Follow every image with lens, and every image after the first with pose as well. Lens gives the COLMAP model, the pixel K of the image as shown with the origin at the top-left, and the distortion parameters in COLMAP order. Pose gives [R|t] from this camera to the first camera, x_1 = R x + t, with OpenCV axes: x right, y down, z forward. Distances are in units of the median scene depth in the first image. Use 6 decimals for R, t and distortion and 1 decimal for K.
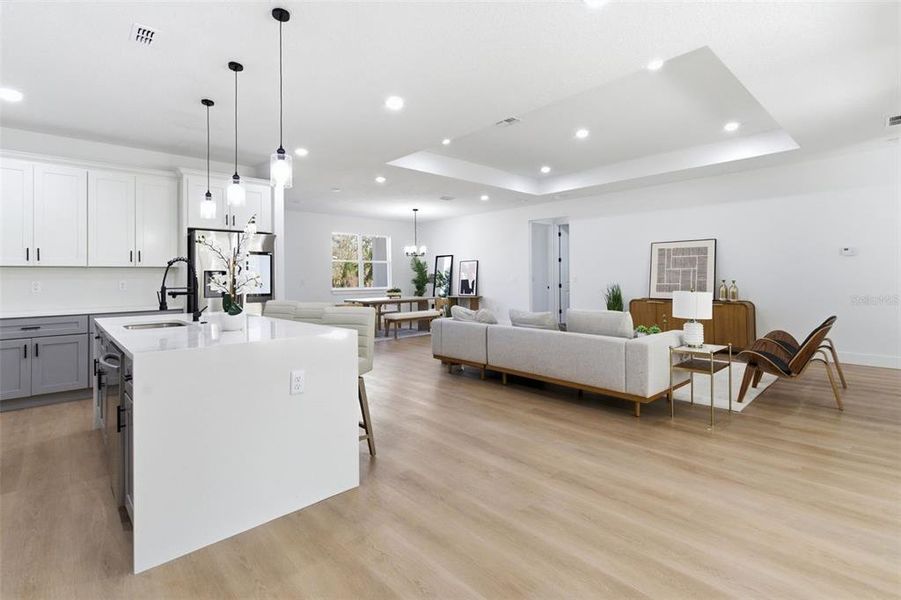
lens RADIAL K [[418.8, 0, 453.1], [0, 418.8, 274.6], [0, 0, 1]] dist [0.005381, -0.001002]
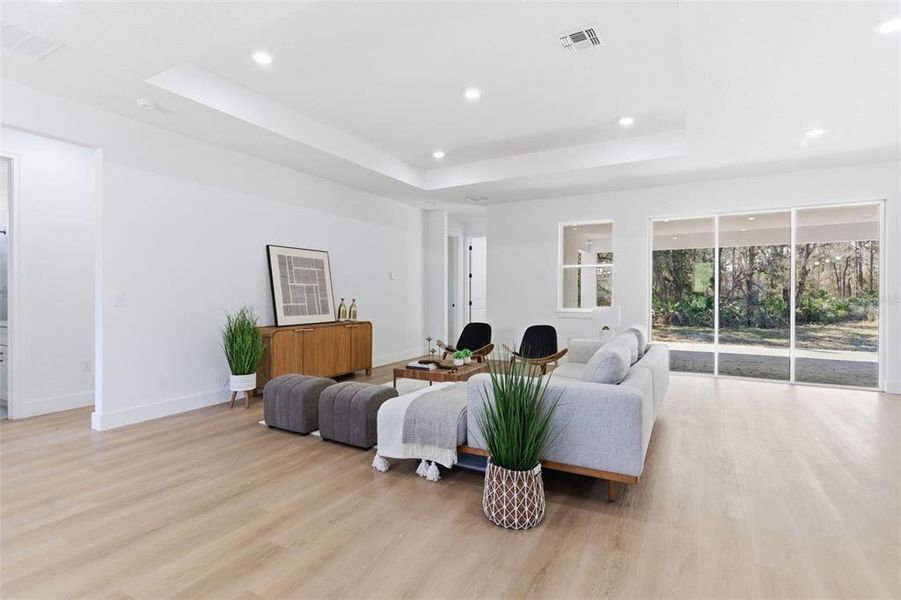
lens RADIAL K [[437.7, 0, 449.4], [0, 437.7, 290.3], [0, 0, 1]] dist [0.008044, -0.001935]
pose [[-0.314759, 0.018019, 0.949001, -0.234884], [-0.003799, 0.999788, -0.020243, 0.009378], [-0.949164, -0.009977, -0.314624, 0.758422]]
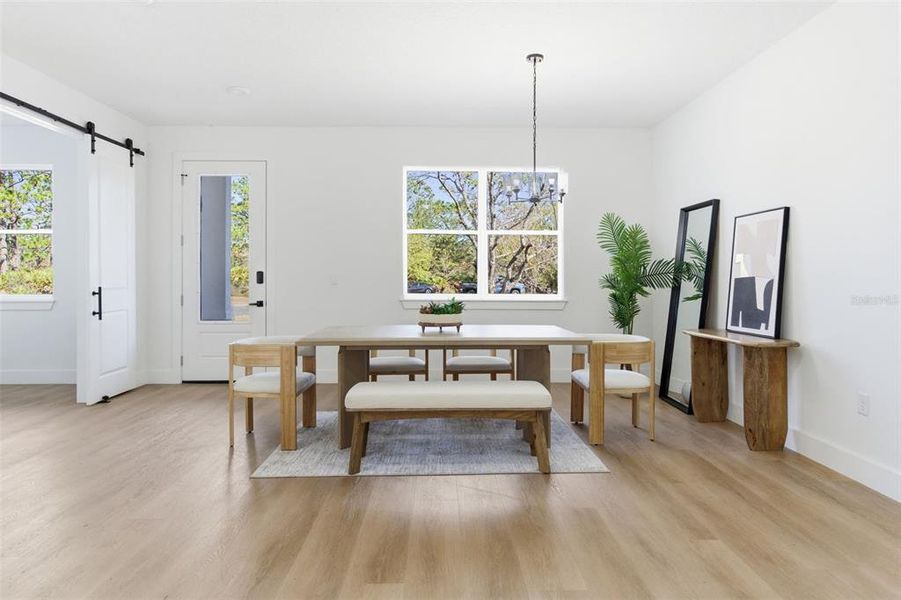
lens RADIAL K [[558.8, 0, 447.3], [0, 558.8, 275.9], [0, 0, 1]] dist [-0.009085, -0.000813]
pose [[0.743190, 0.008719, -0.669023, 0.154189], [-0.002838, 0.999947, 0.009879, 0.008641], [0.669074, -0.005443, 0.743176, 0.677182]]
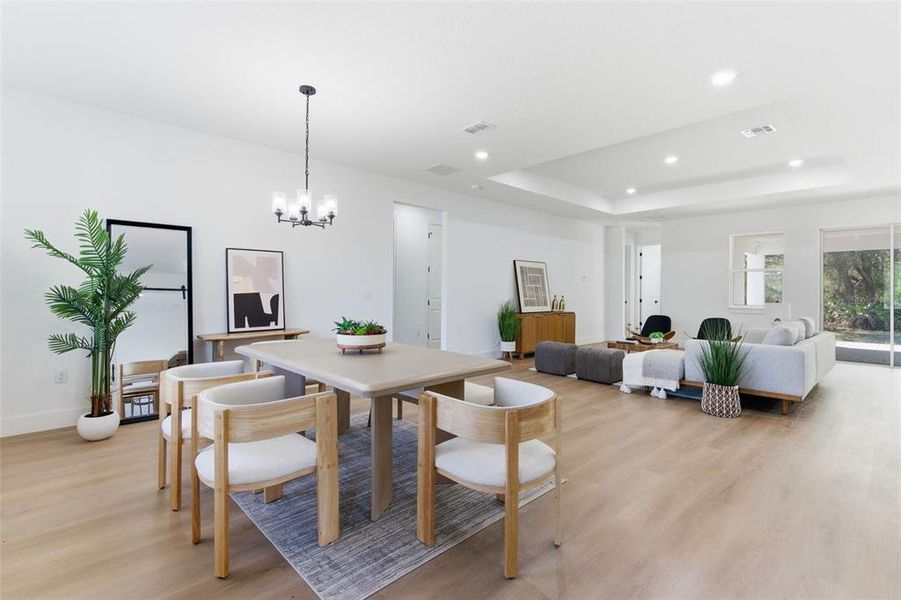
lens RADIAL K [[418.8, 0, 451.7], [0, 418.8, 284.9], [0, 0, 1]] dist [0.005381, -0.001002]
pose [[-0.011280, 0.026310, 0.999590, -0.454057], [-0.014368, 0.999546, -0.026471, 0.013718], [-0.999833, -0.014661, -0.010896, 0.937918]]
